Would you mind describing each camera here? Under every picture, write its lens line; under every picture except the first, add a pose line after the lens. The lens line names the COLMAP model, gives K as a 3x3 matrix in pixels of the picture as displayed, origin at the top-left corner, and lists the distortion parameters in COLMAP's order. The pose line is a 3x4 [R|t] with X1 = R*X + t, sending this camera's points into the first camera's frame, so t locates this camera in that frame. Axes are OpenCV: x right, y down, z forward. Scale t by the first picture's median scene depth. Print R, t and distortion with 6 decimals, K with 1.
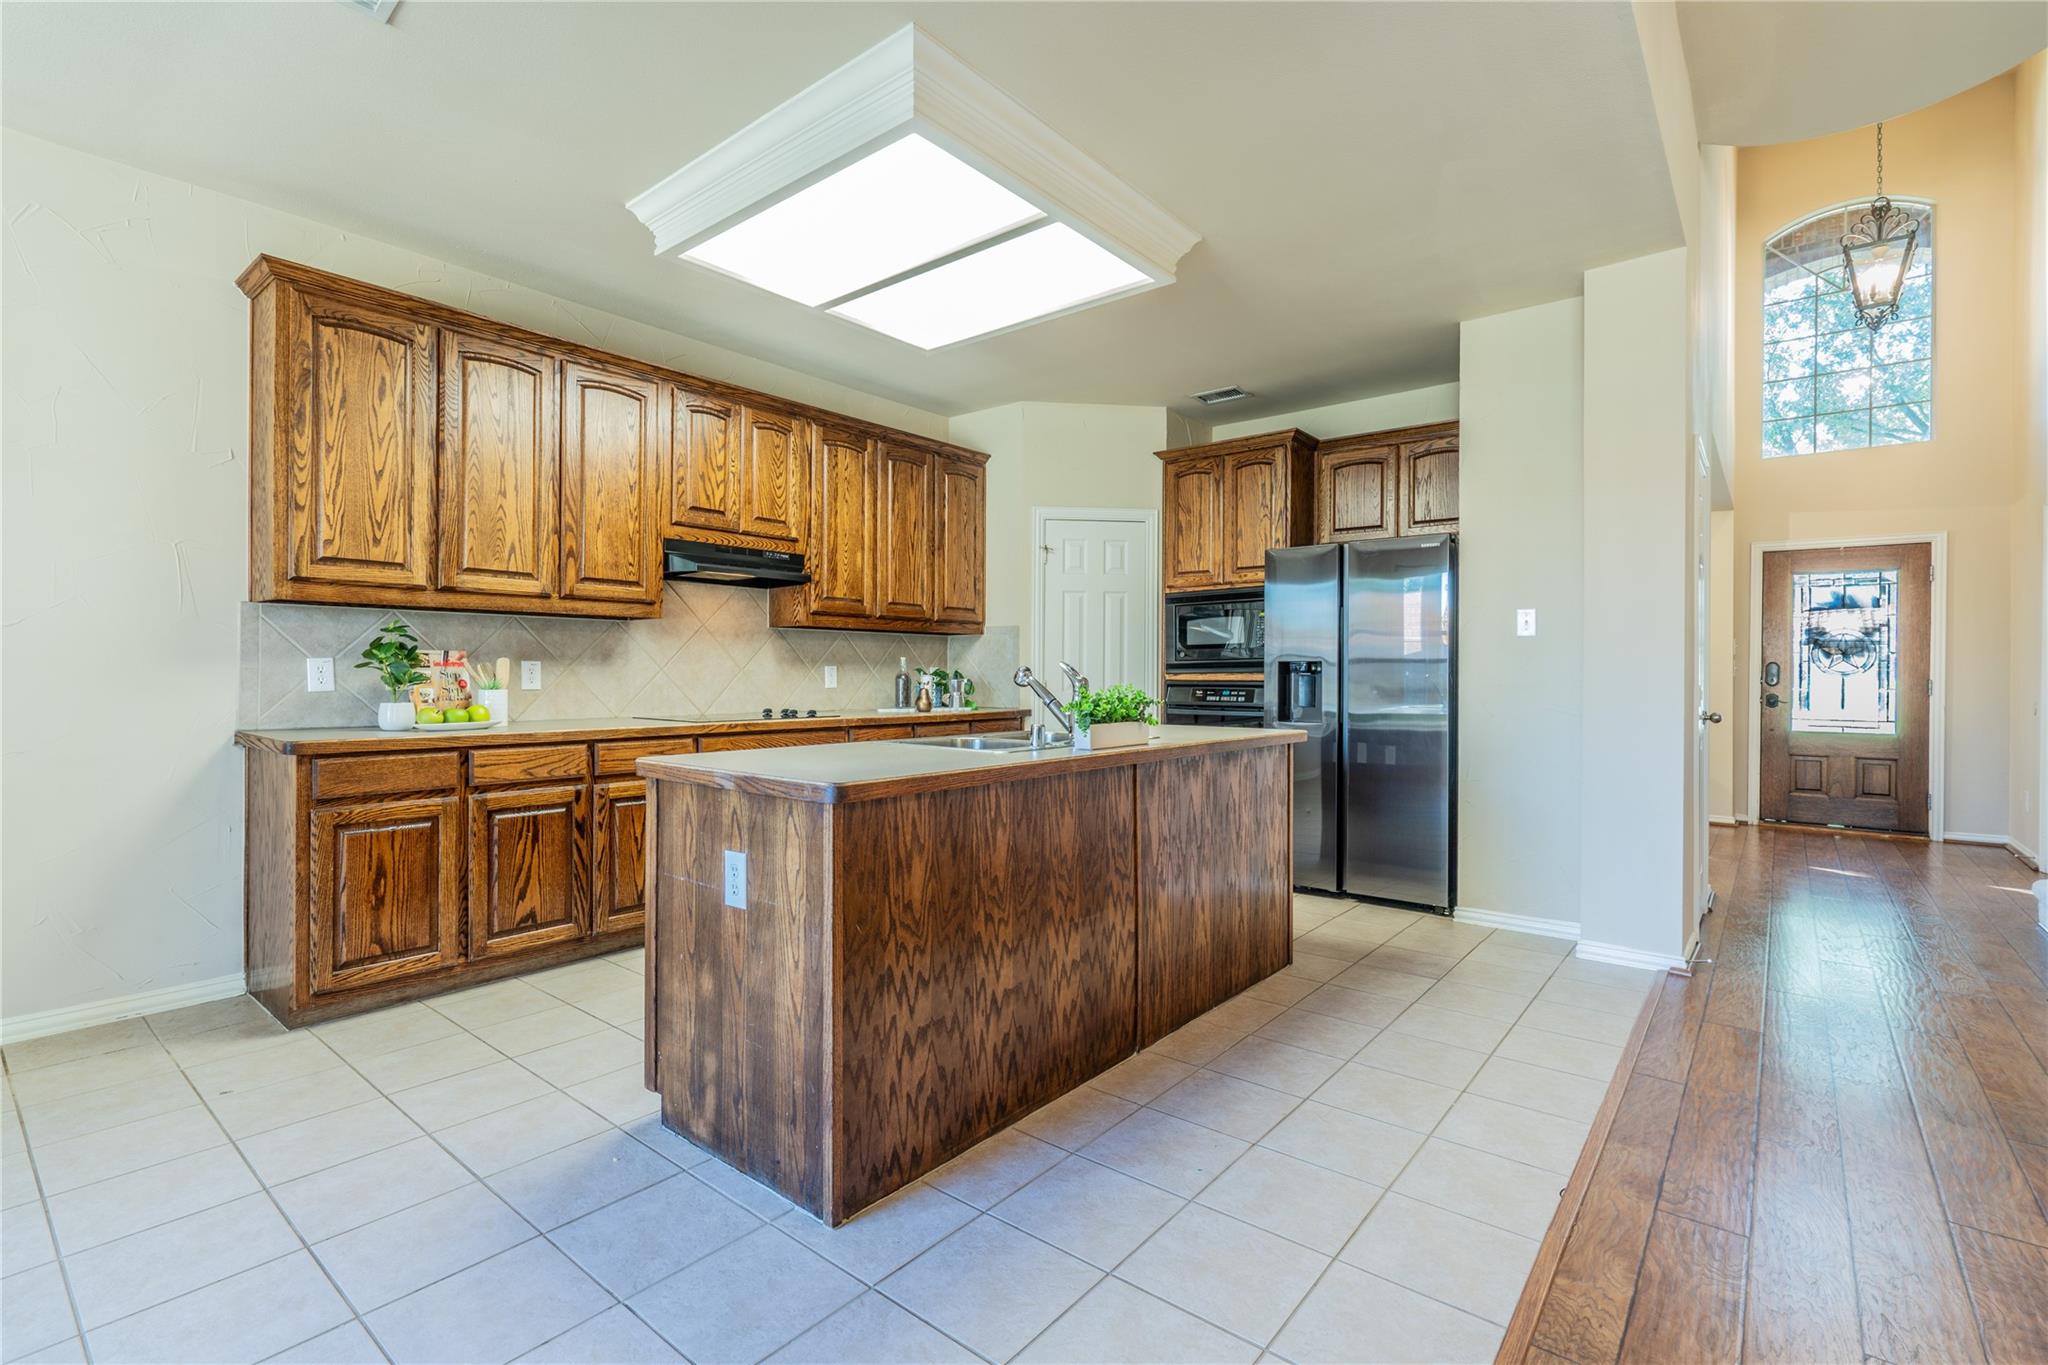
lens RADIAL K [[932.6, 0, 1020.4], [0, 932.6, 673.9], [0, 0, 1]] dist [-0.001699, 0.000055]
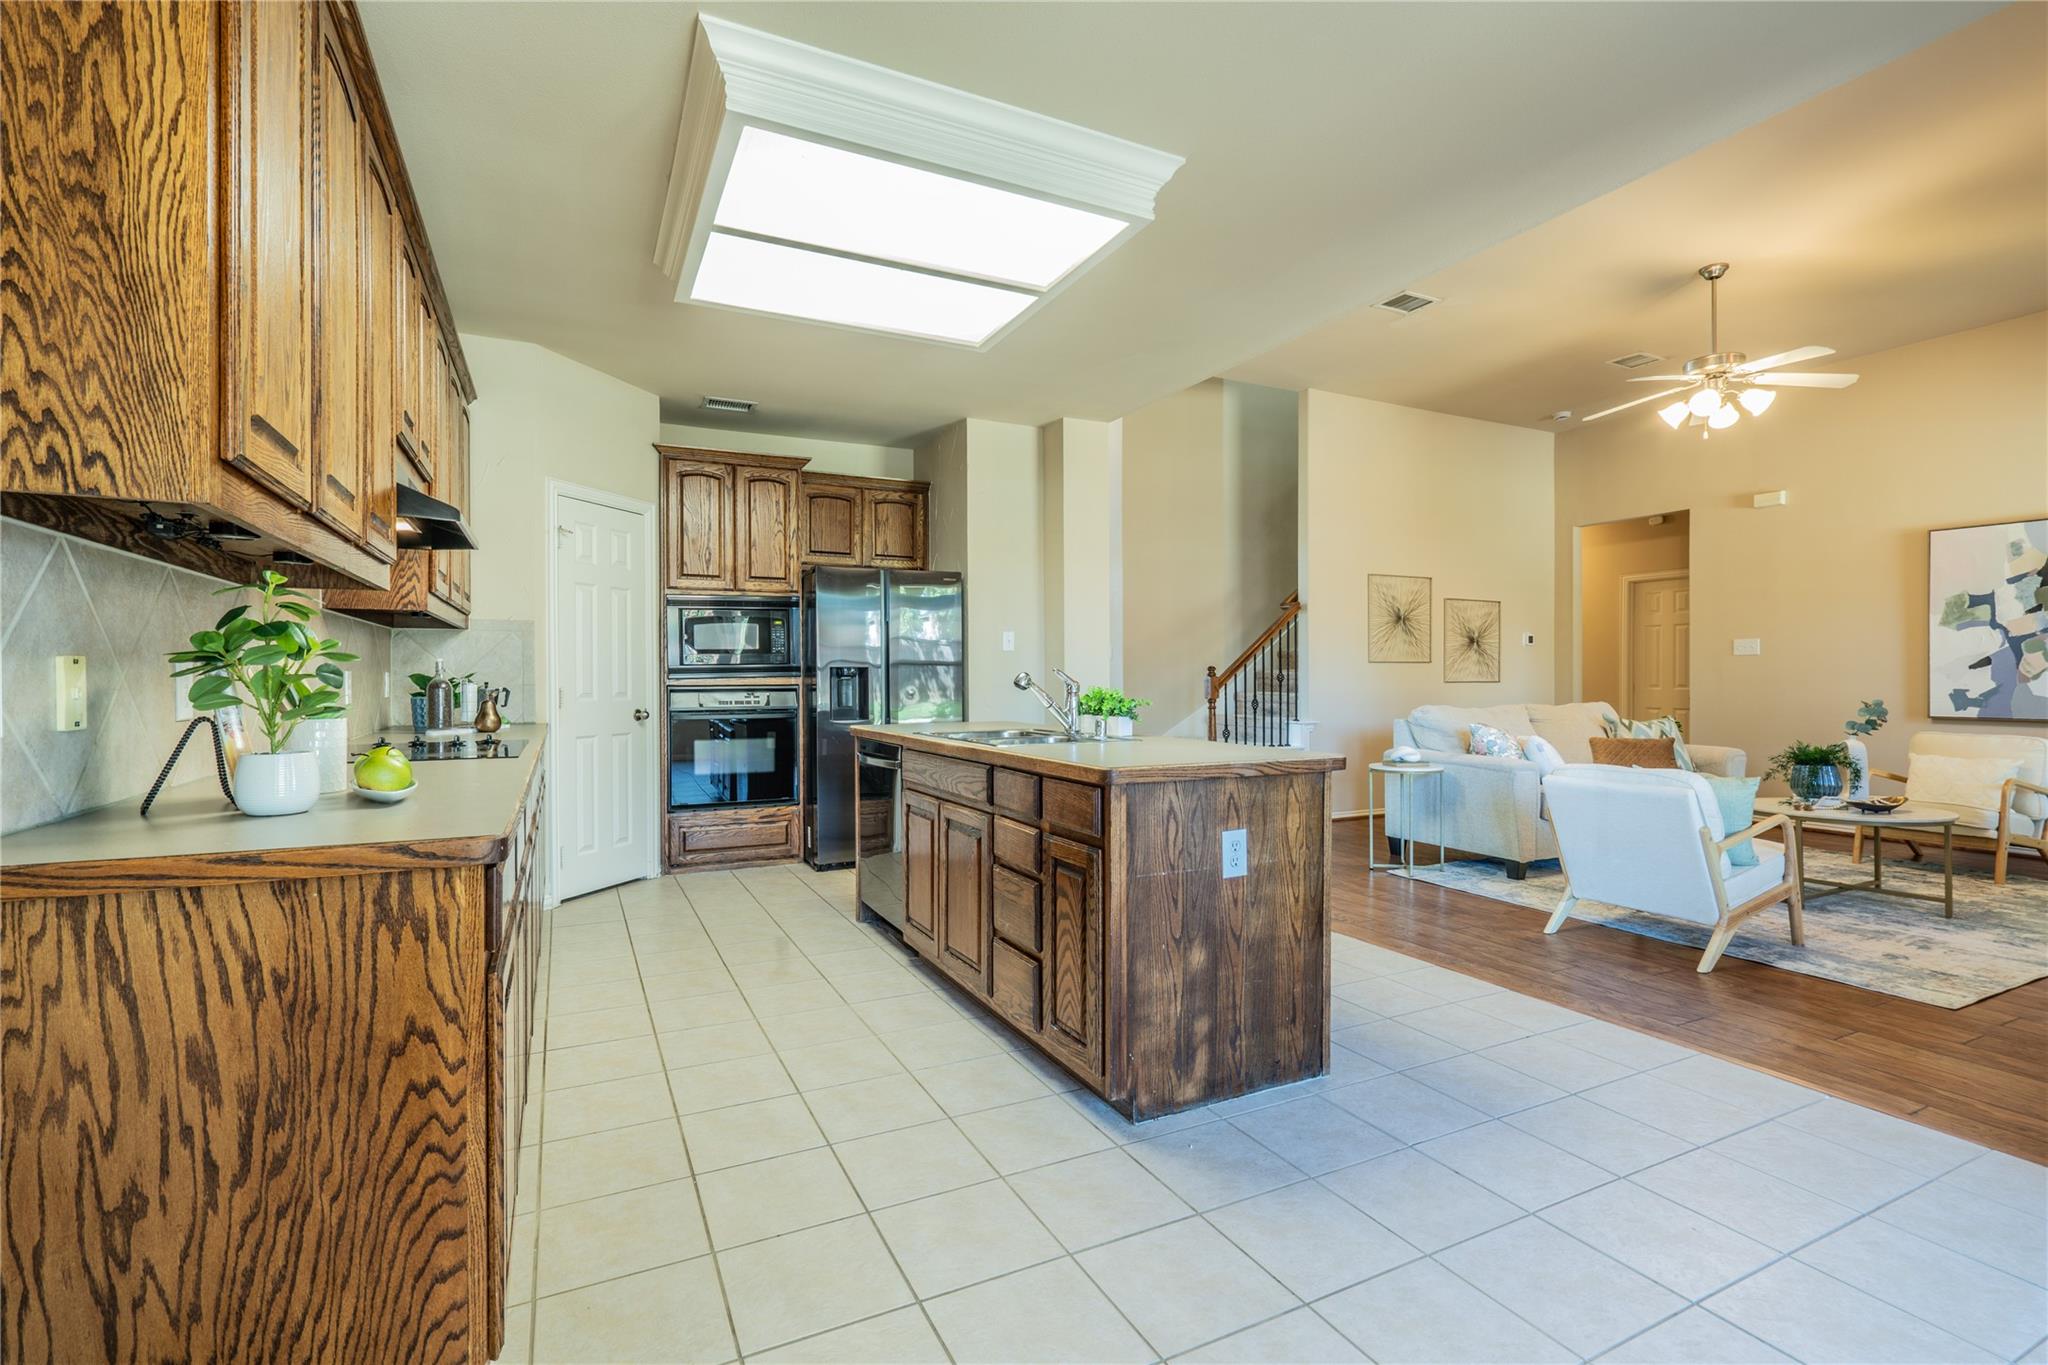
lens RADIAL K [[919.1, 0, 1024.0], [0, 919.1, 682.5], [0, 0, 1]] dist [0.001359, 0.001285]
pose [[0.409407, -0.011495, 0.912279, -0.791833], [0.006022, 0.999933, 0.009897, -0.005428], [-0.912332, 0.001442, 0.409449, 0.409959]]
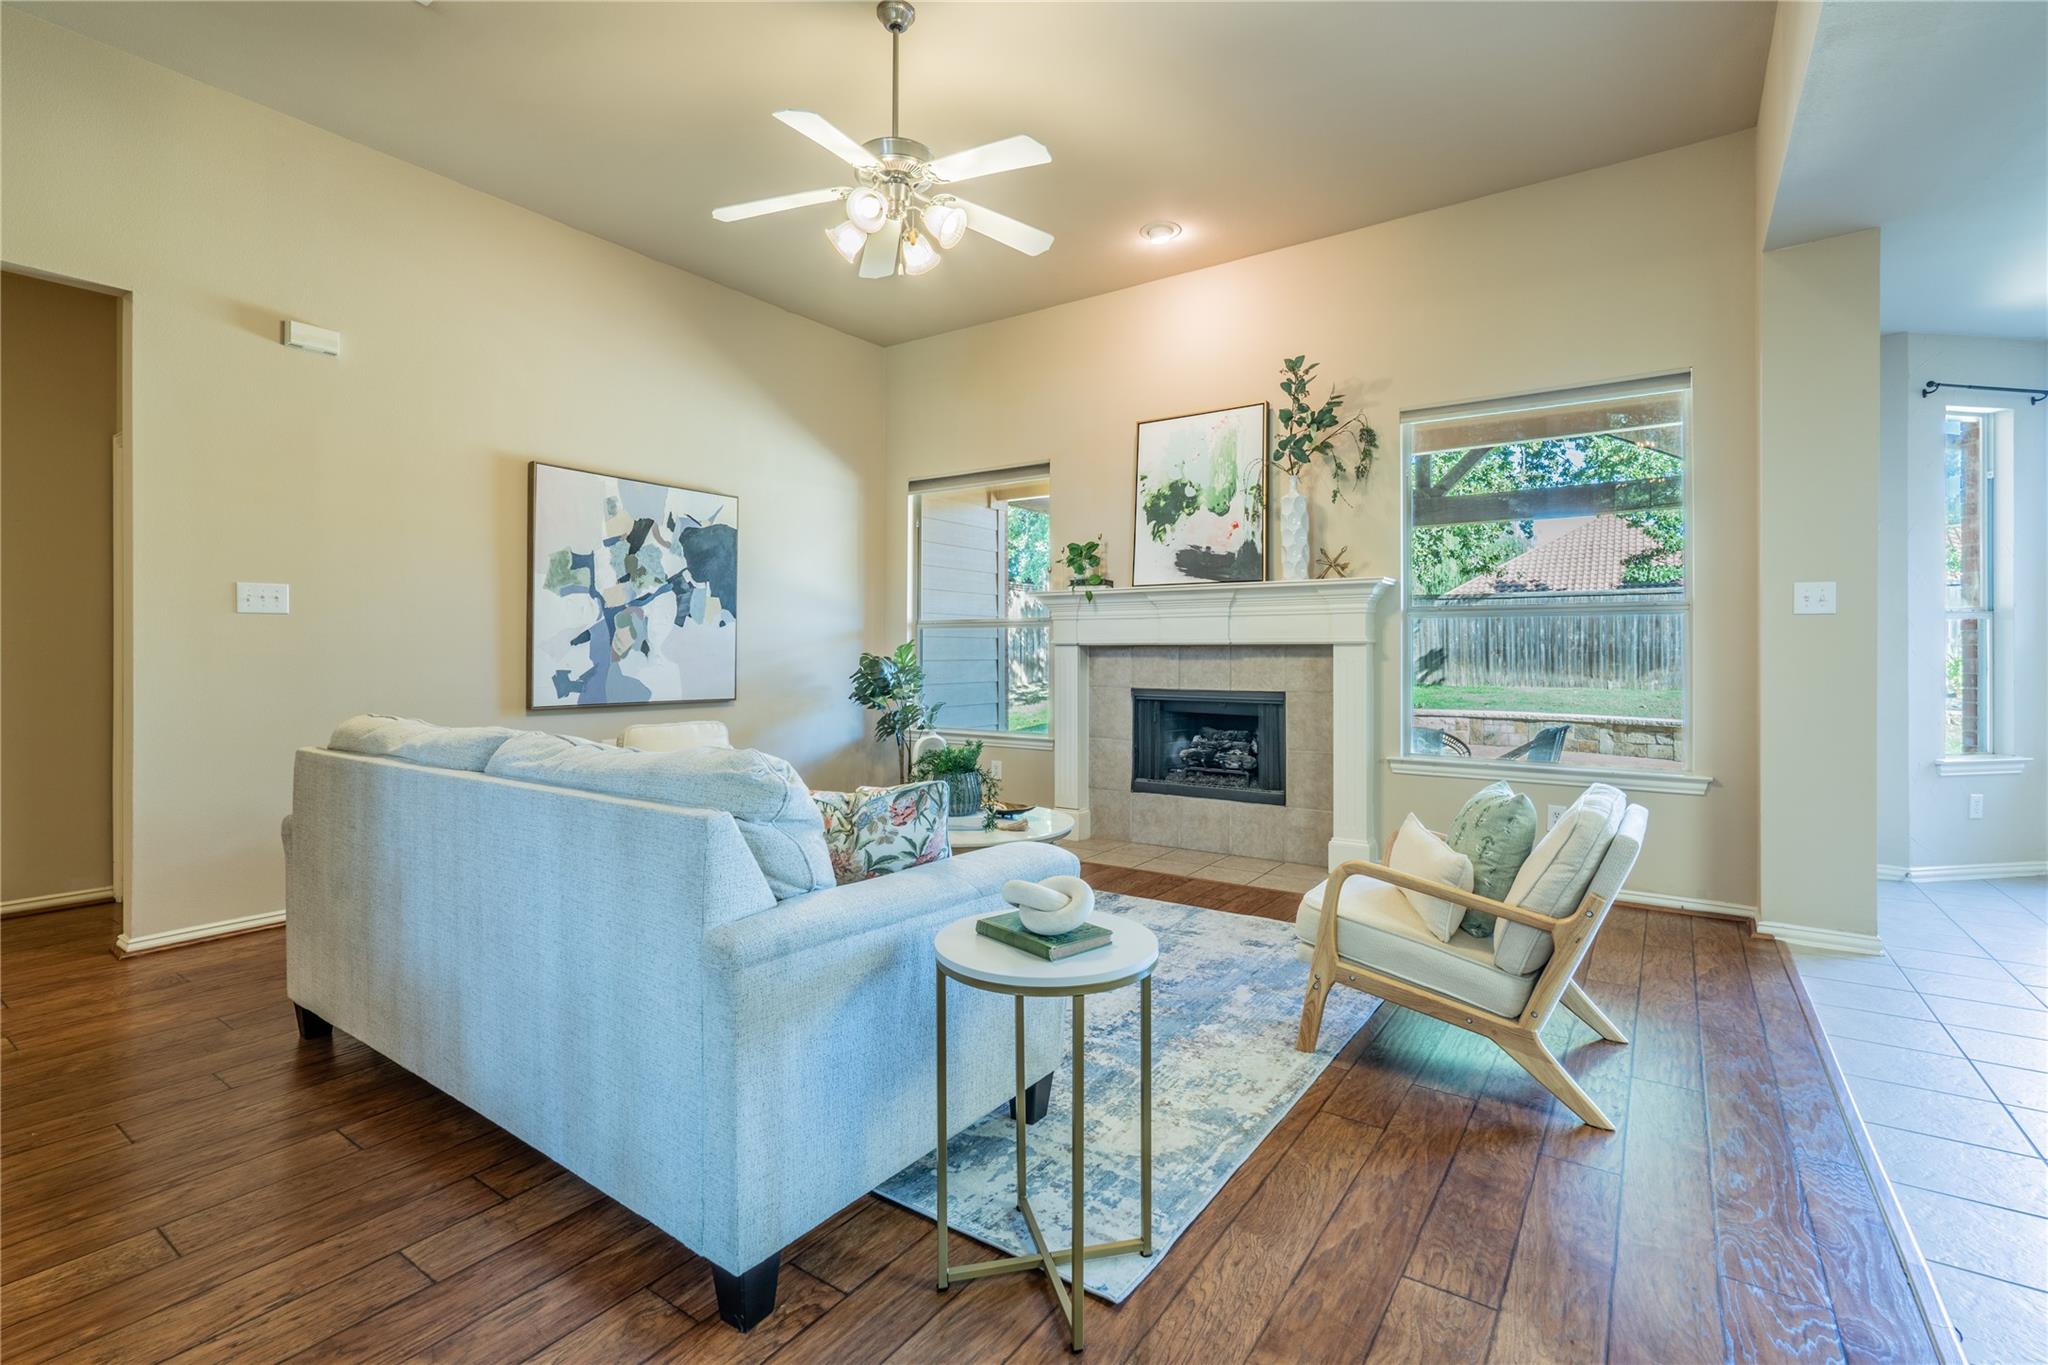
lens RADIAL K [[925.1, 0, 1017.2], [0, 925.1, 647.8], [0, 0, 1]] dist [-0.002010, 0.000309]
pose [[-0.996782, -0.005722, -0.079956, 0.735895], [-0.005421, 0.999977, -0.003983, 0.002033], [0.079977, -0.003537, -0.996790, 0.878395]]
